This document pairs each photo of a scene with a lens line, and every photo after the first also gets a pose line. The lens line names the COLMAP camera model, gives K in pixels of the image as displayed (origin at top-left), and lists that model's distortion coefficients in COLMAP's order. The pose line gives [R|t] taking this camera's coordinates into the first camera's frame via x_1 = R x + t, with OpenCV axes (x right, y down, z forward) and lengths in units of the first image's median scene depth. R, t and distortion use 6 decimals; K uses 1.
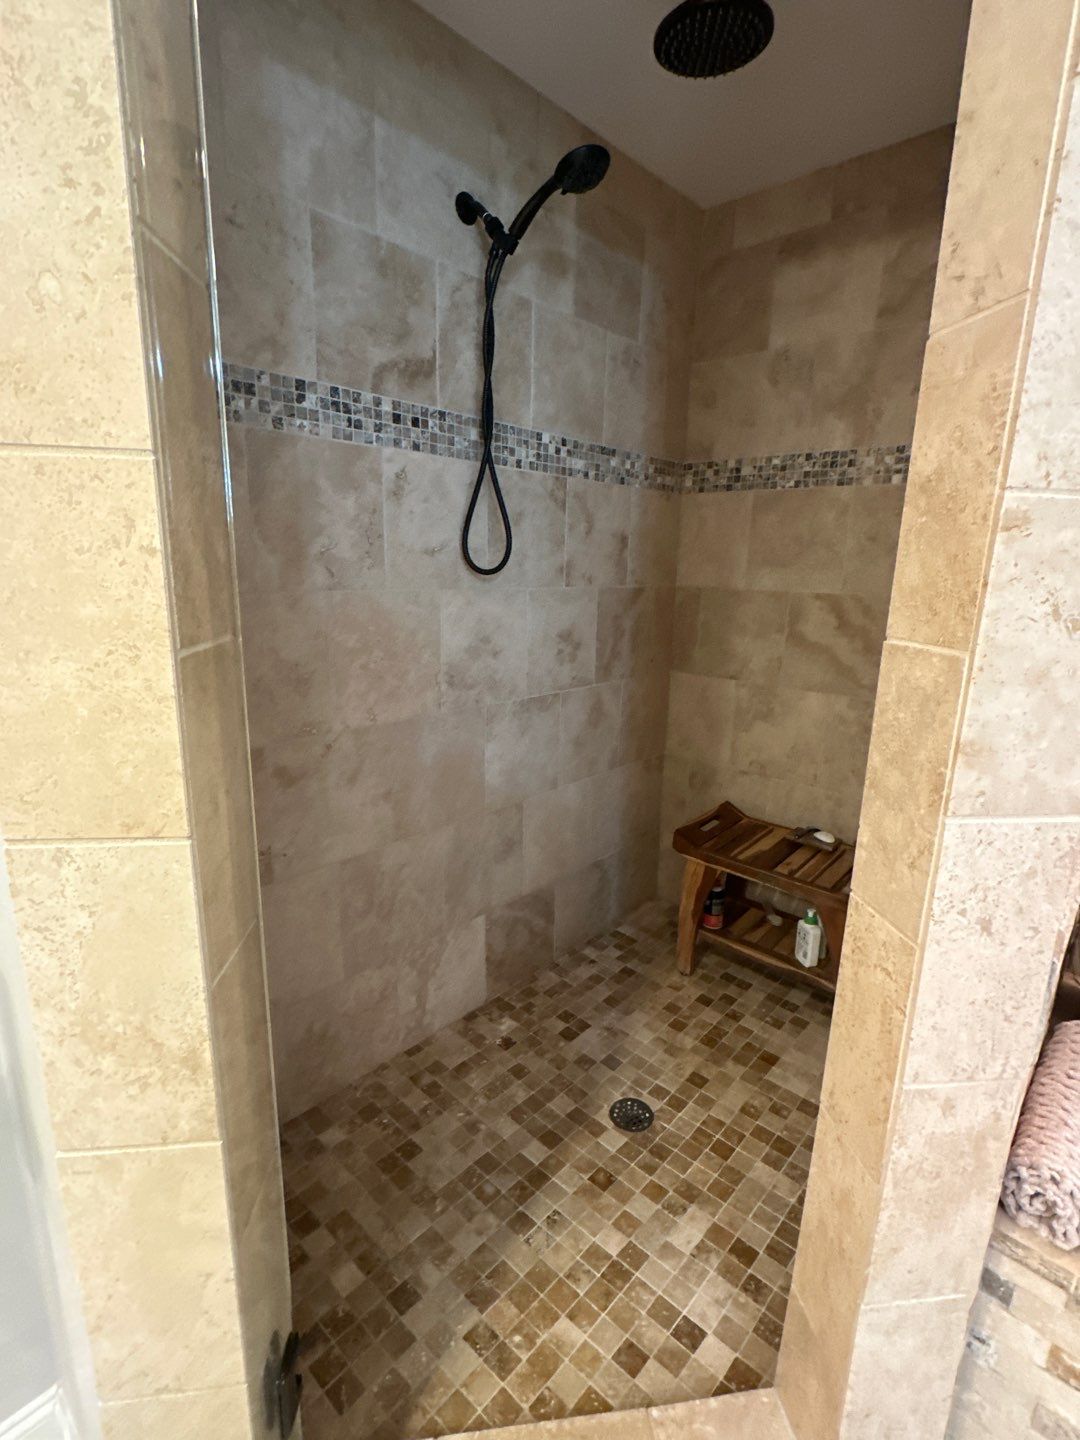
lens RADIAL K [[692.9, 0, 540.0], [0, 692.9, 720.0], [0, 0, 1]] dist [0.000698, 0.000107]
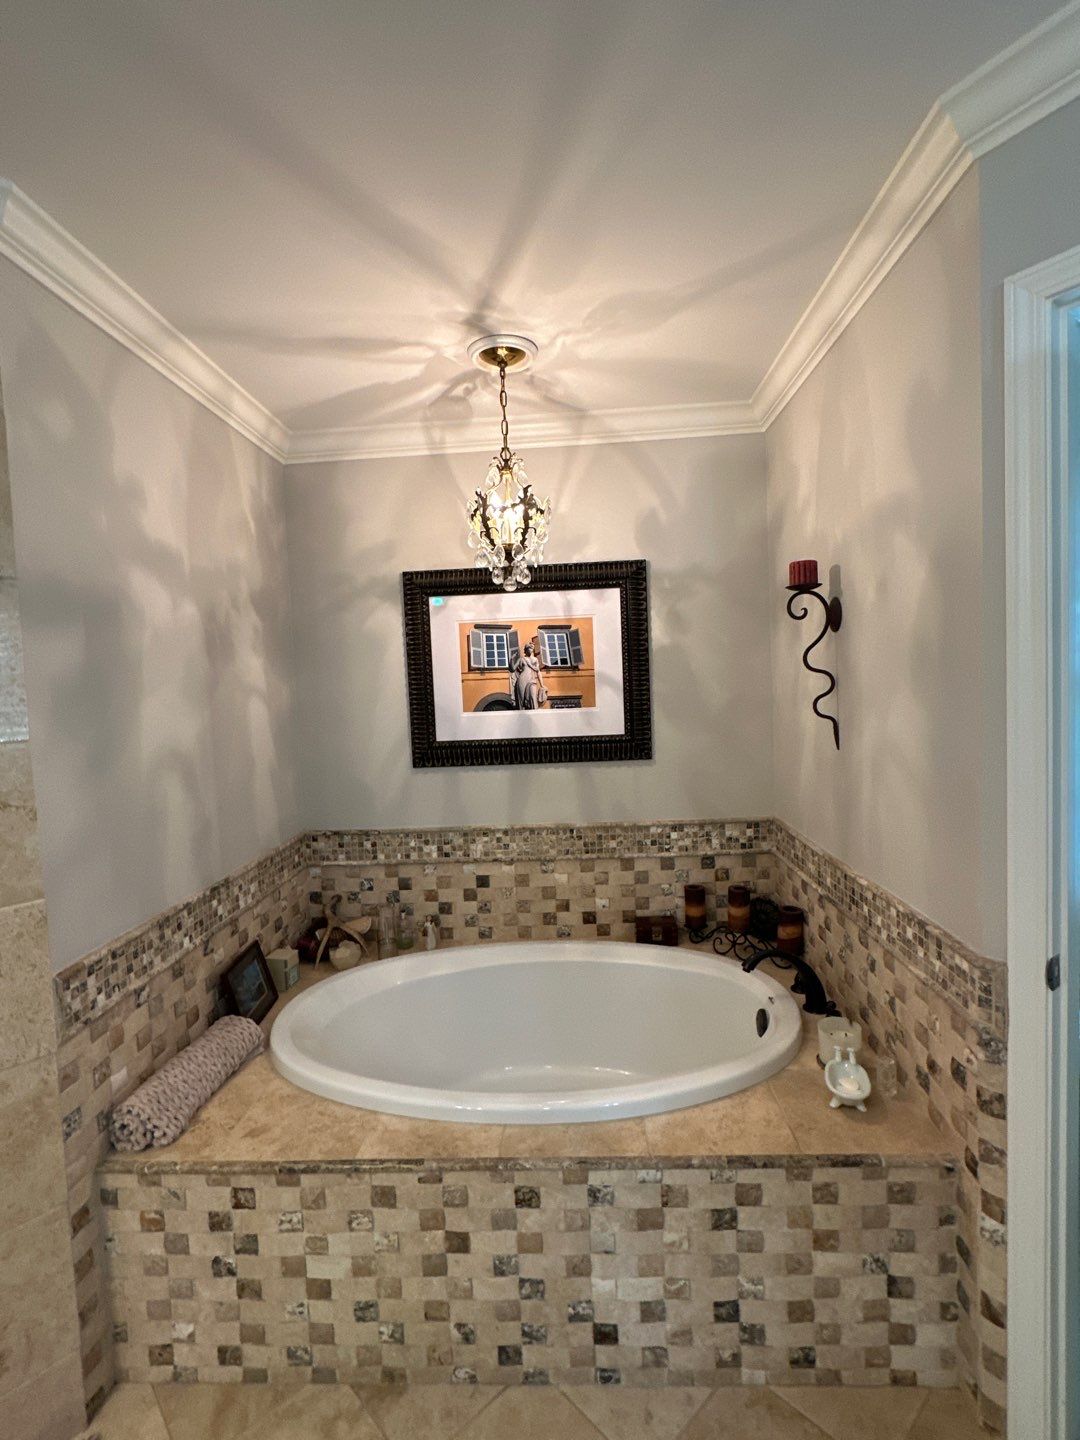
lens RADIAL K [[692.9, 0, 540.0], [0, 692.9, 720.0], [0, 0, 1]] dist [0.000698, 0.000107]
pose [[0.765618, -0.089969, 0.636973, 0.541051], [0.201010, 0.974050, -0.104027, 0.110354], [-0.611084, 0.207683, 0.763835, -1.179538]]
